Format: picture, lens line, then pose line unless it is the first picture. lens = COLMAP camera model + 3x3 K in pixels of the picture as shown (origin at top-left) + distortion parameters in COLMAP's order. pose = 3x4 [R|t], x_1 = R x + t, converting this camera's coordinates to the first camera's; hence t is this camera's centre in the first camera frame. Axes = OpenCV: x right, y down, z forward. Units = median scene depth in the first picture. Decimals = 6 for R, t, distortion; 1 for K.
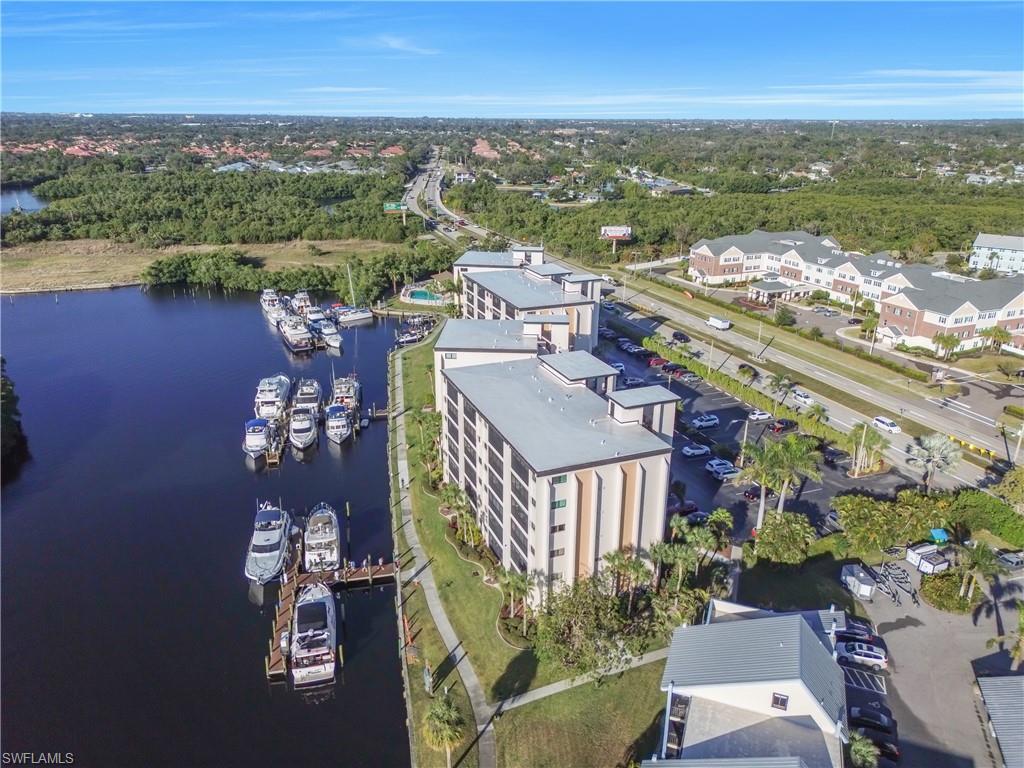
lens RADIAL K [[725.1, 0, 512.0], [0, 725.1, 384.0], [0, 0, 1]] dist [0.016575, -0.010311]
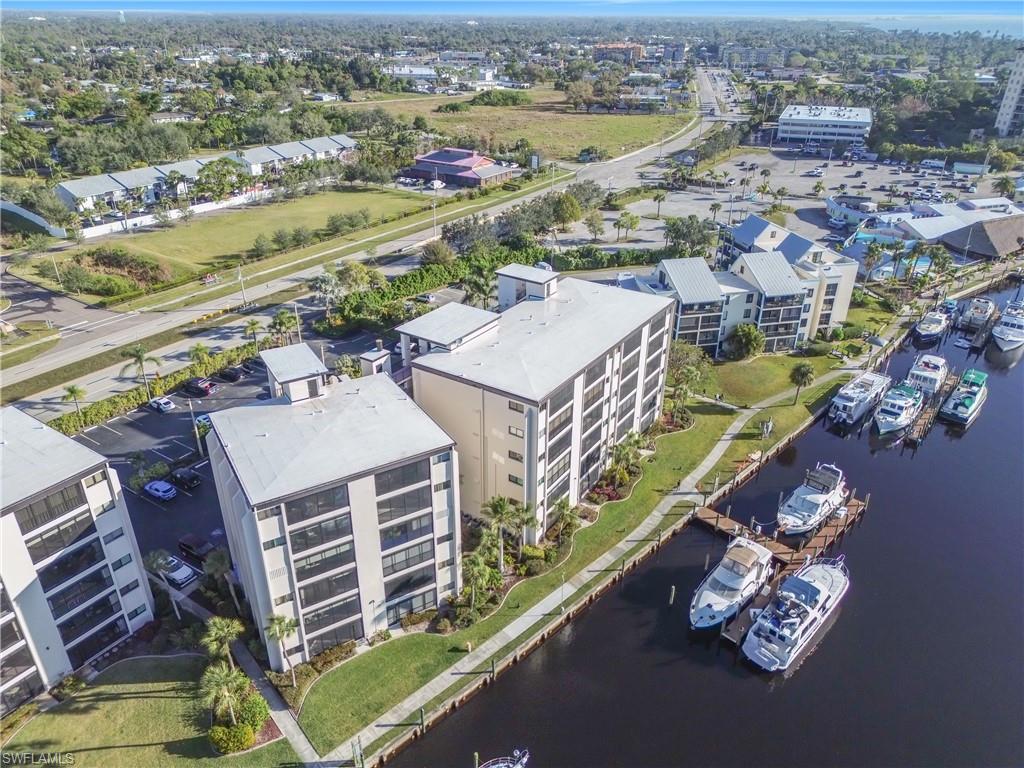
lens RADIAL K [[725.1, 0, 512.0], [0, 725.1, 384.0], [0, 0, 1]] dist [0.016575, -0.010311]
pose [[-0.580956, -0.373803, 0.723022, -0.364559], [0.268730, 0.750403, 0.603886, -0.288517], [-0.768293, 0.545130, -0.335499, 0.800731]]
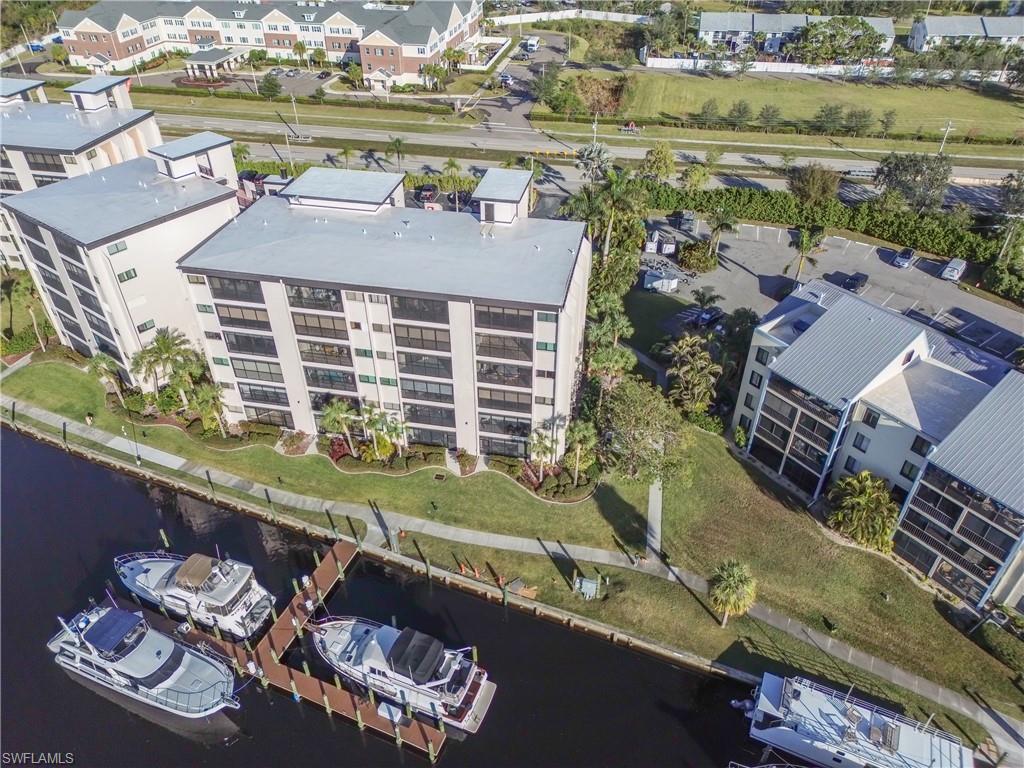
lens RADIAL K [[725.1, 0, 512.0], [0, 725.1, 384.0], [0, 0, 1]] dist [0.016575, -0.010311]
pose [[0.540221, -0.505489, 0.672787, -0.265793], [0.291574, 0.862398, 0.413828, -0.069186], [-0.789396, -0.027392, 0.613273, 0.255149]]
